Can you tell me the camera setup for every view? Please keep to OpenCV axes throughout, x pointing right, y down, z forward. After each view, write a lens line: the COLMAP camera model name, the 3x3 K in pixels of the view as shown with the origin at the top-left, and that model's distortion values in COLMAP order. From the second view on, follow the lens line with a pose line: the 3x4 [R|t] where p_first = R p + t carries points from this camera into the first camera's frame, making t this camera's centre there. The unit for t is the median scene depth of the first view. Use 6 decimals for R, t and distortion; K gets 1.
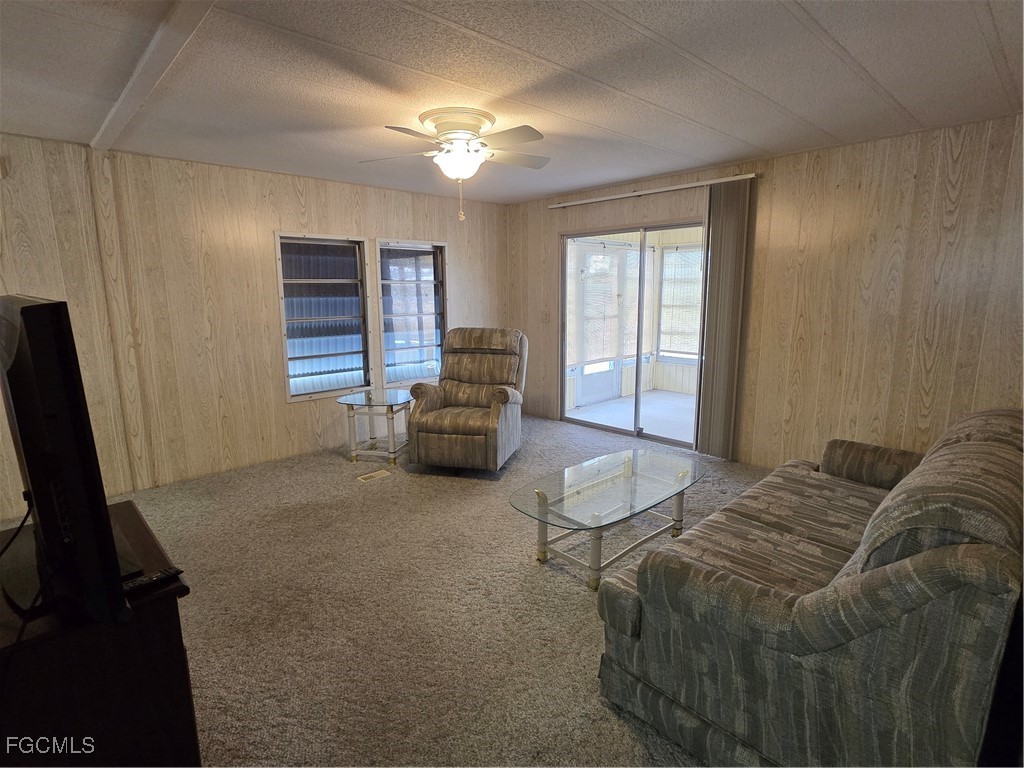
lens RADIAL K [[522.2, 0, 504.1], [0, 522.2, 384.0], [0, 0, 1]] dist [0.003170, 0.000896]
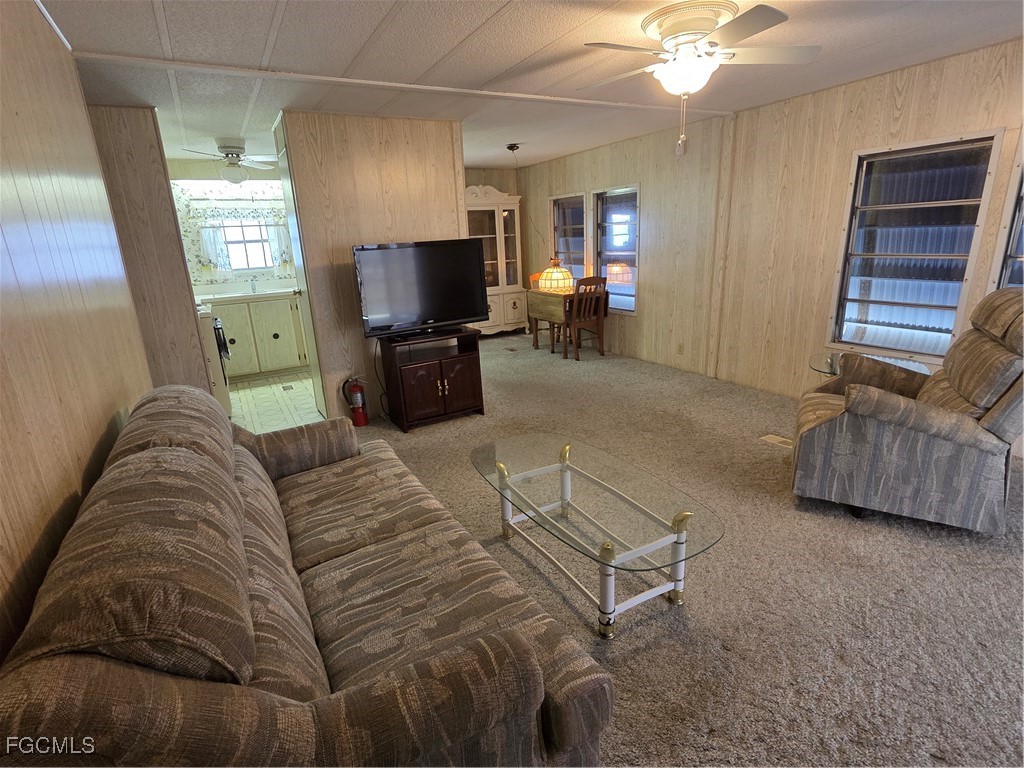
lens RADIAL K [[522.2, 0, 508.5], [0, 522.2, 383.9], [0, 0, 1]] dist [0.003170, 0.000896]
pose [[-0.238395, 0.284808, -0.928468, 0.664097], [-0.129198, 0.938233, 0.320977, -0.140850], [0.962536, 0.196476, -0.186874, 0.725023]]
